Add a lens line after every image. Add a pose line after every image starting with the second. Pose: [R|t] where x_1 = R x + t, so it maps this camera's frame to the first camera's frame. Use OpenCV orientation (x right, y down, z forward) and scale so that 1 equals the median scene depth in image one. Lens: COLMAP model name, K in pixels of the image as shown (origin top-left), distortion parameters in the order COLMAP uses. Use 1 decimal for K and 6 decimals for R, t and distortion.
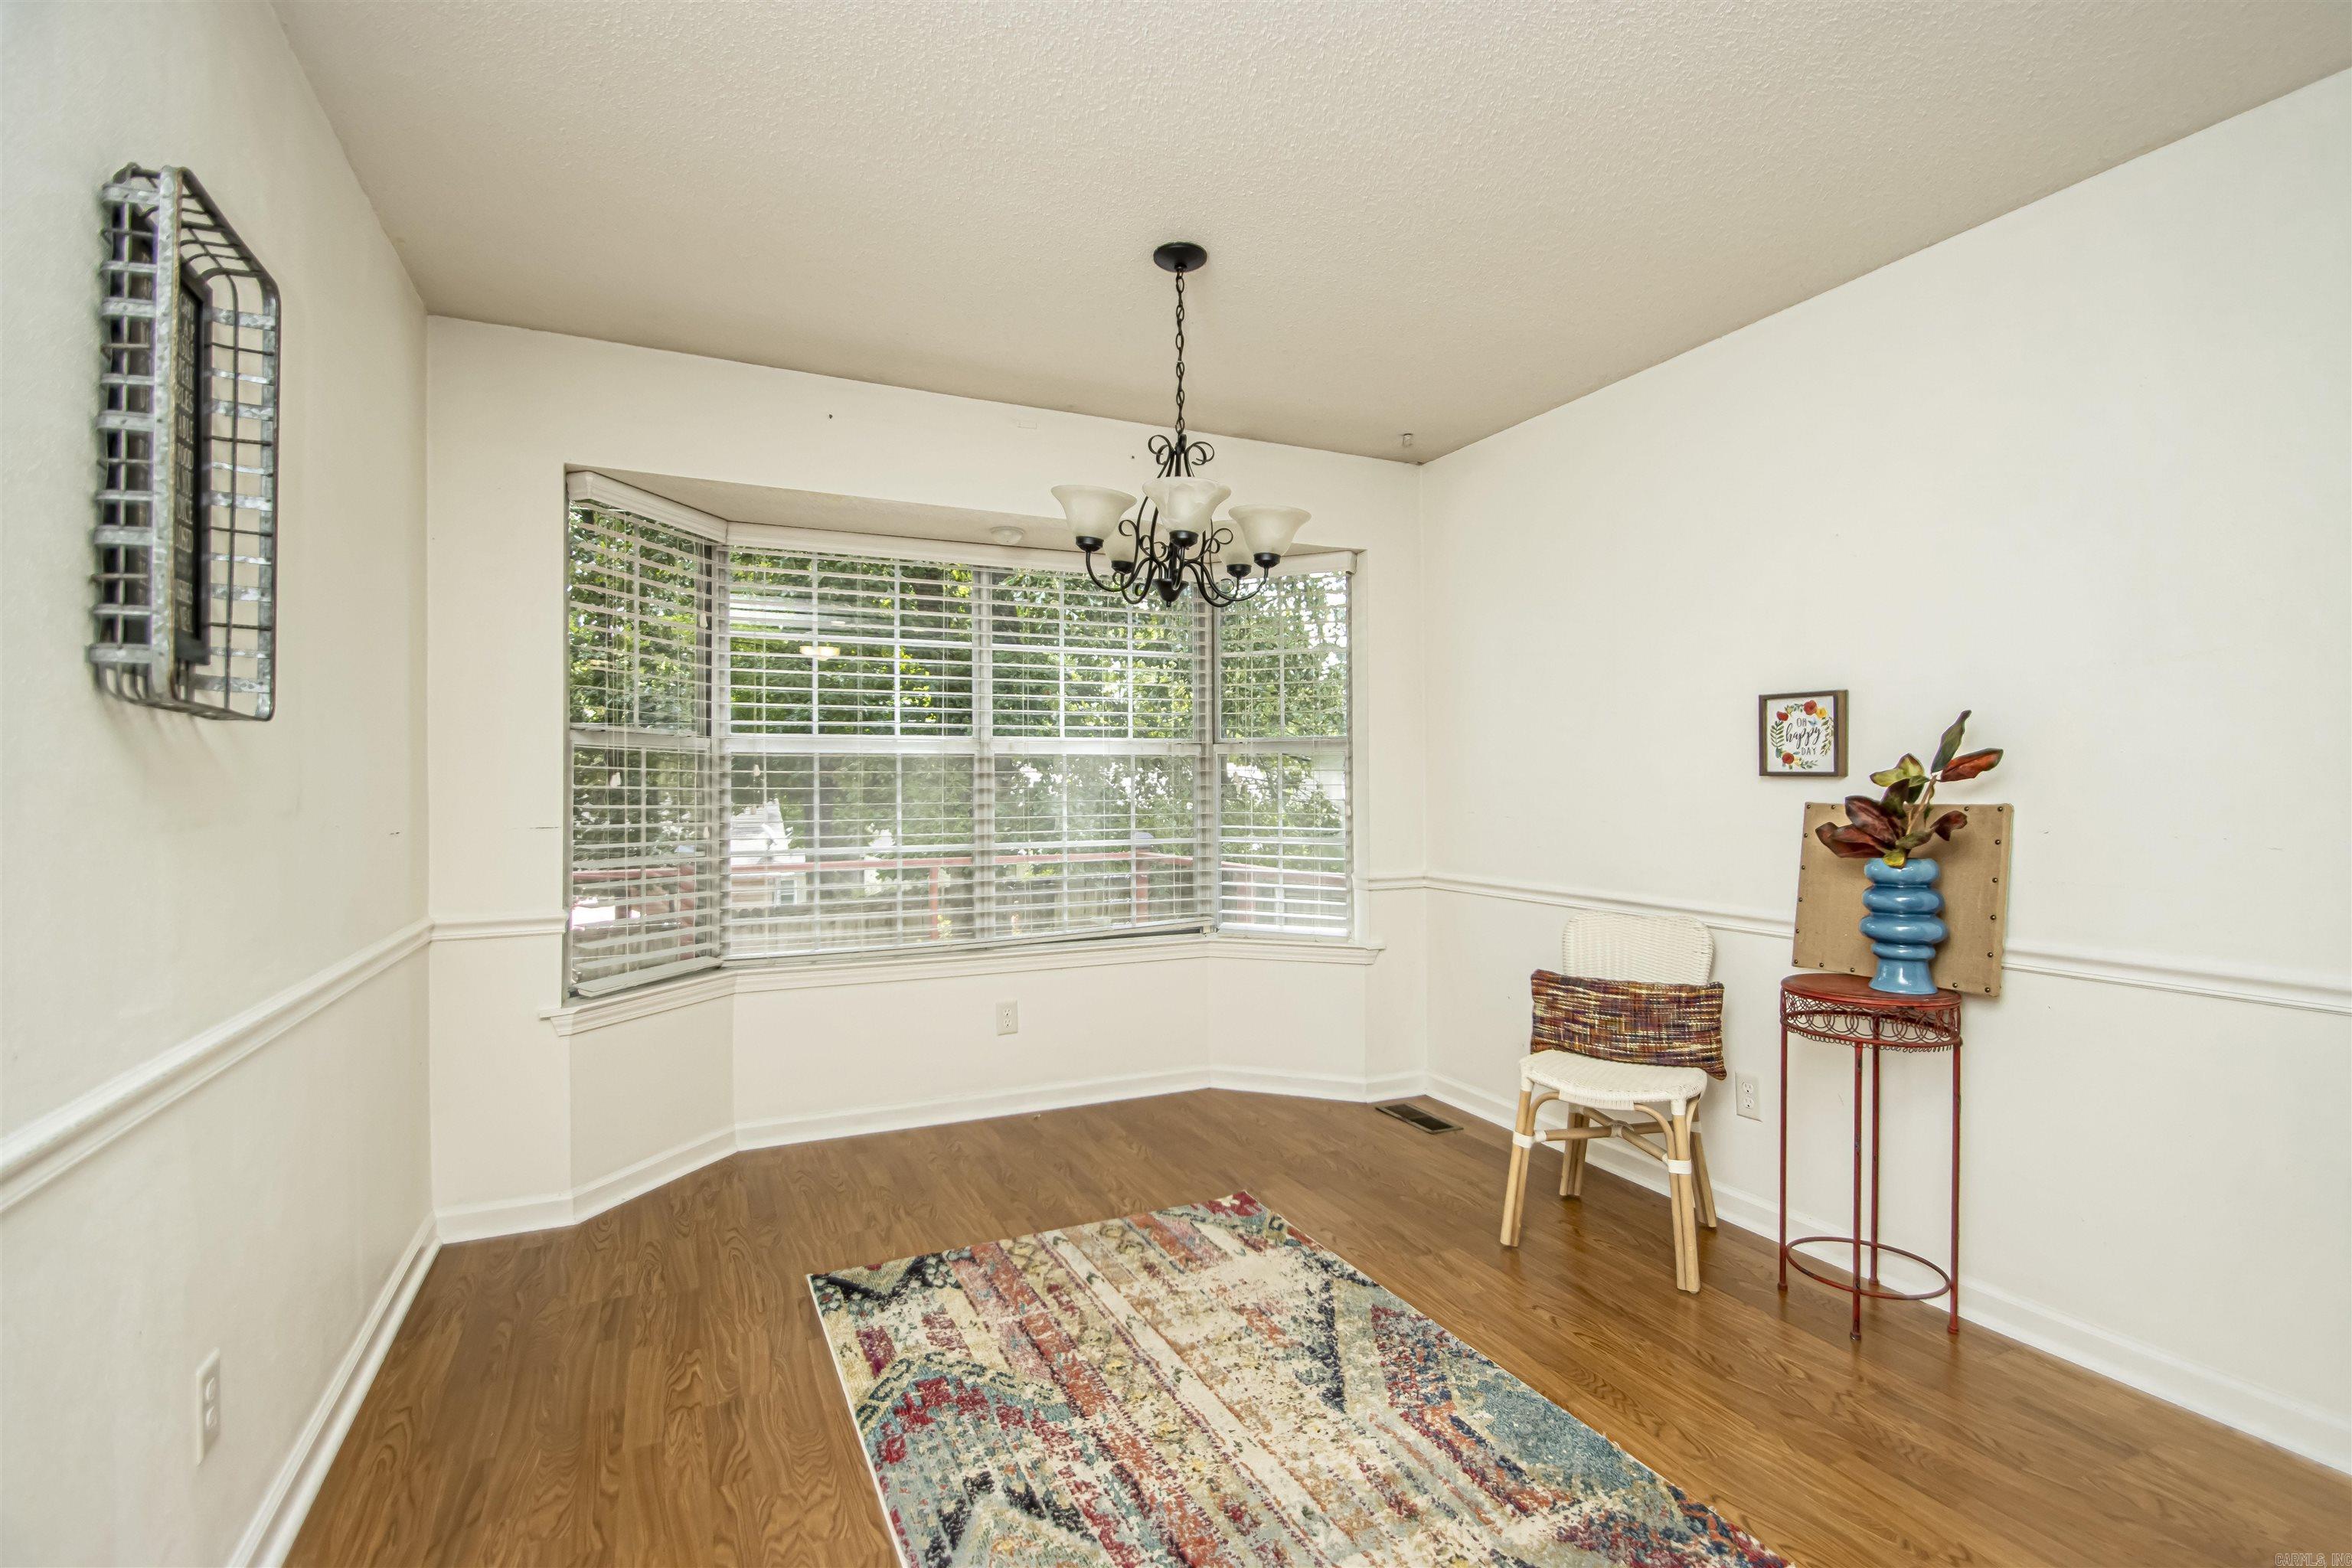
lens RADIAL K [[1111.2, 0, 1217.4], [0, 1111.2, 779.3], [0, 0, 1]] dist [0.023510, -0.013896]
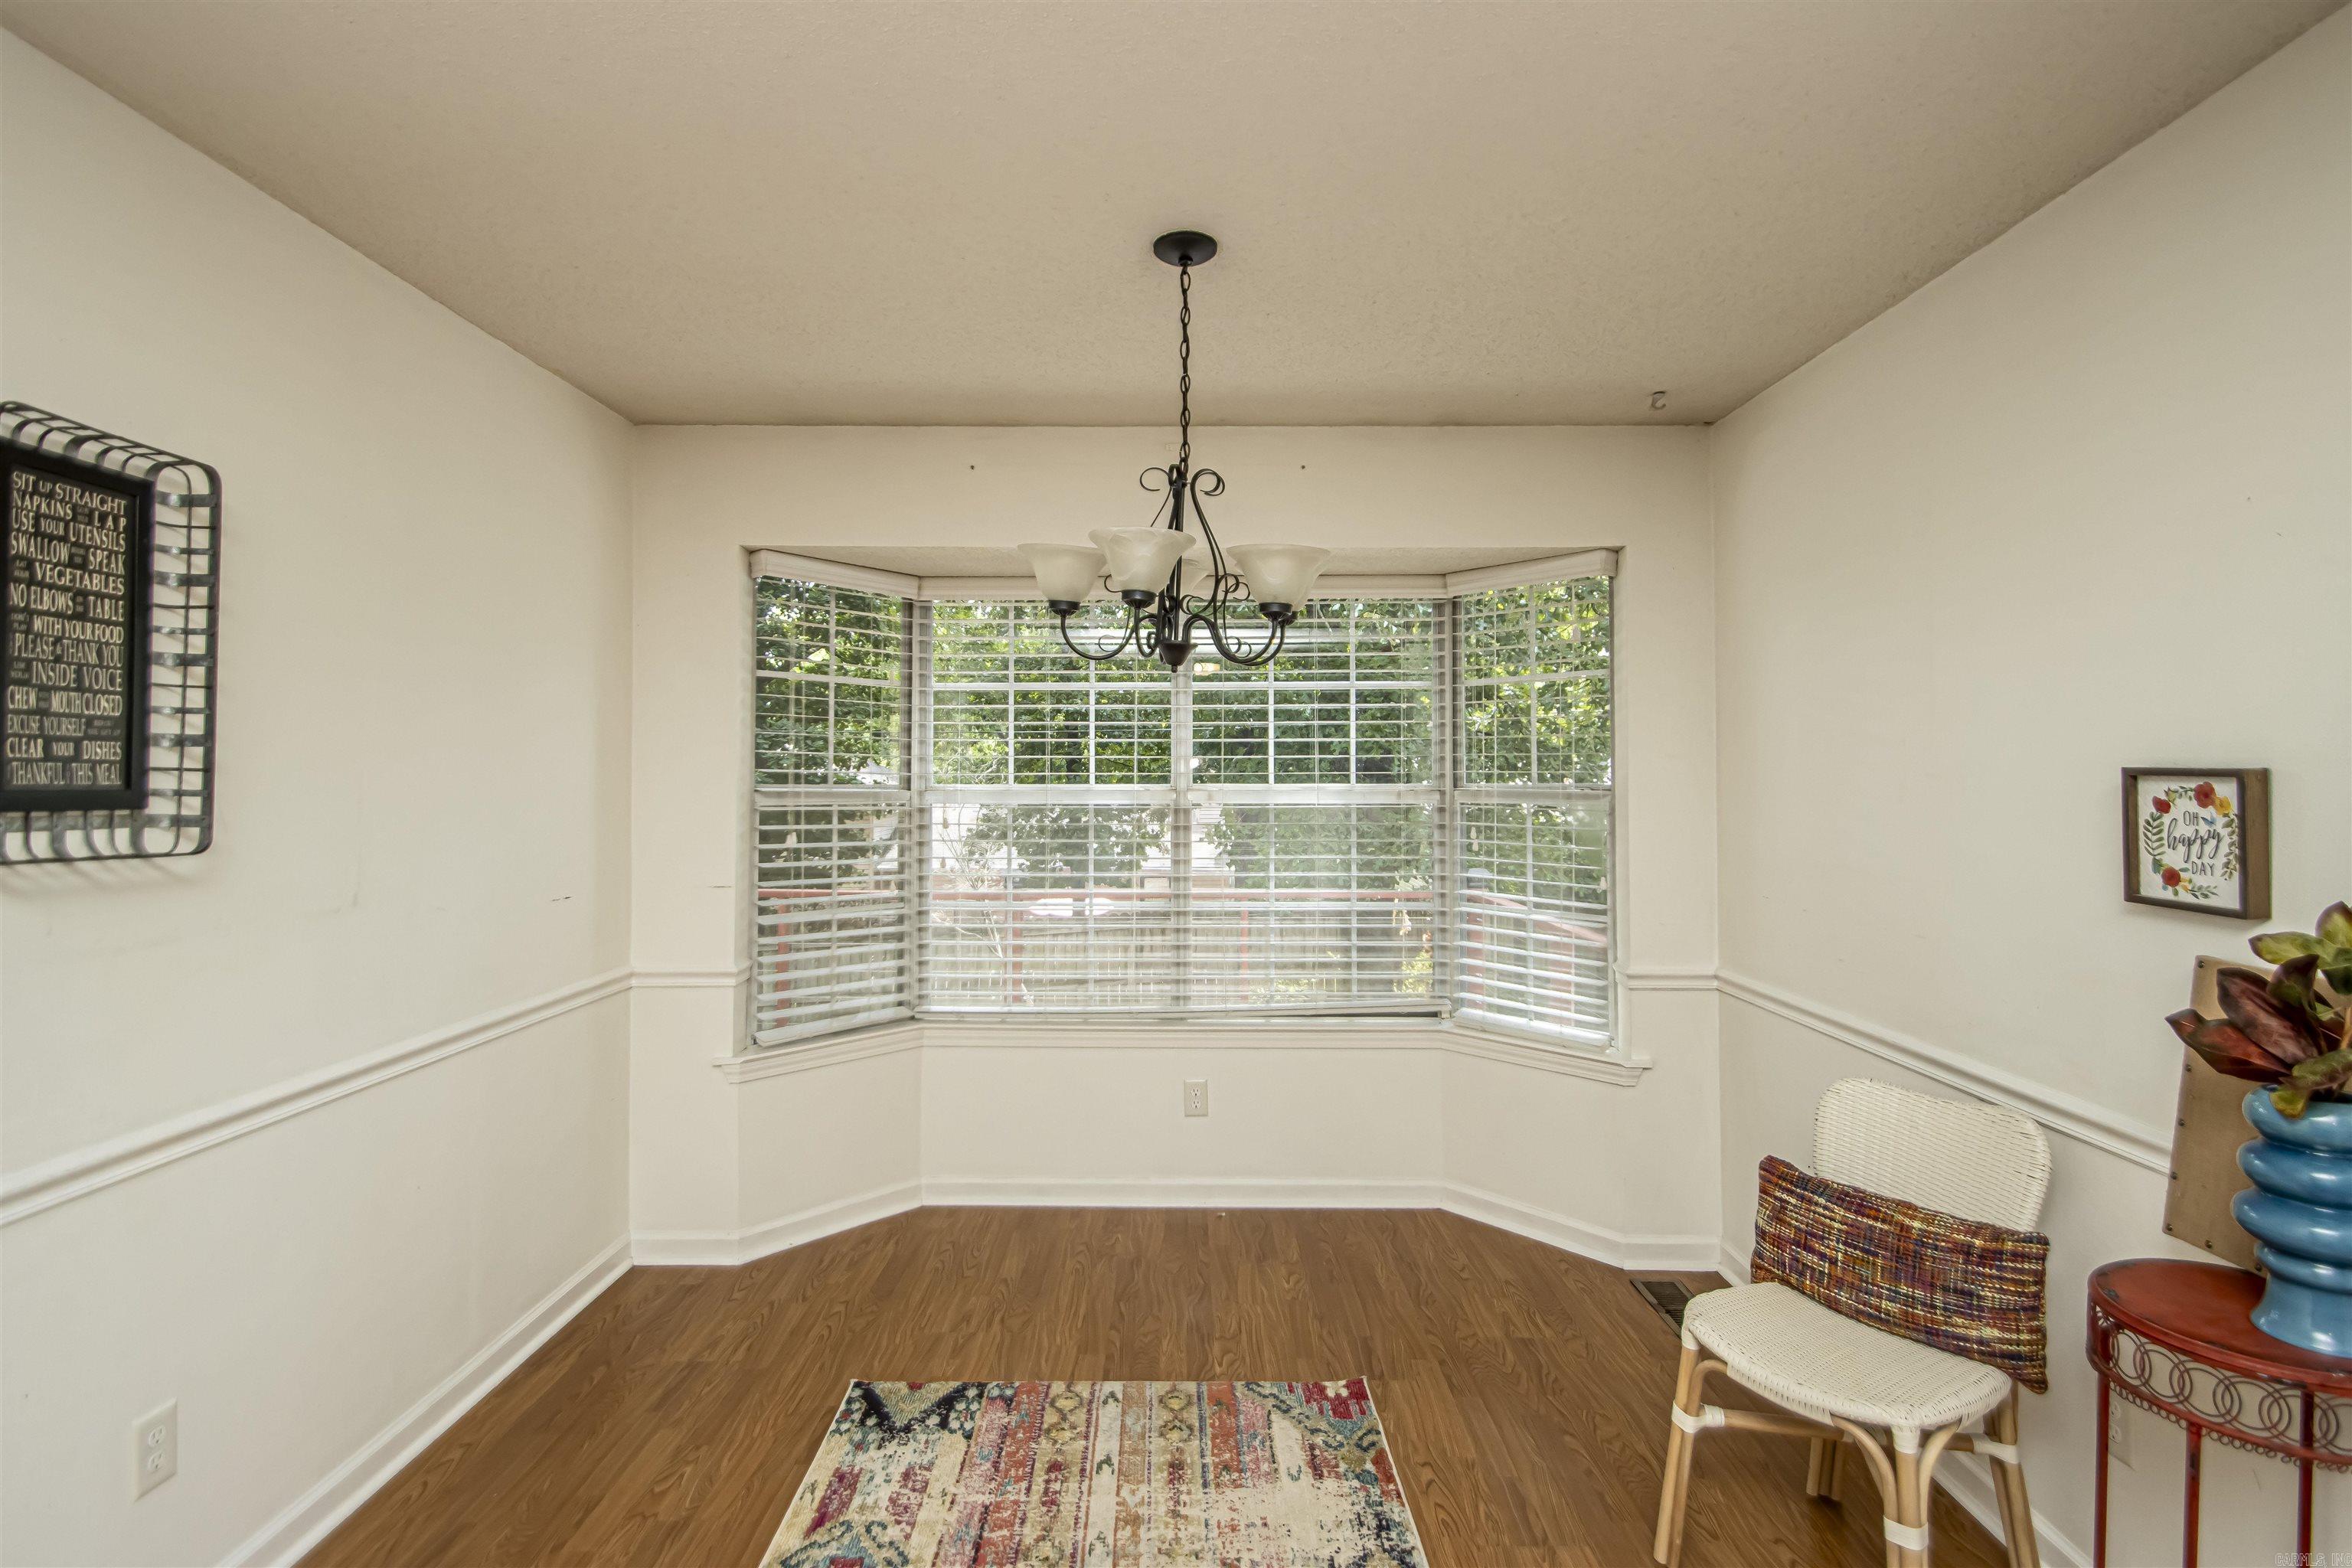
lens RADIAL K [[1153.9, 0, 1182.0], [0, 1153.9, 755.5], [0, 0, 1]] dist [0.026197, -0.025242]
pose [[0.898135, -0.004325, -0.439699, 0.308575], [-0.001467, 0.999917, -0.012833, -0.074258], [0.439718, 0.012170, 0.898053, 0.213663]]
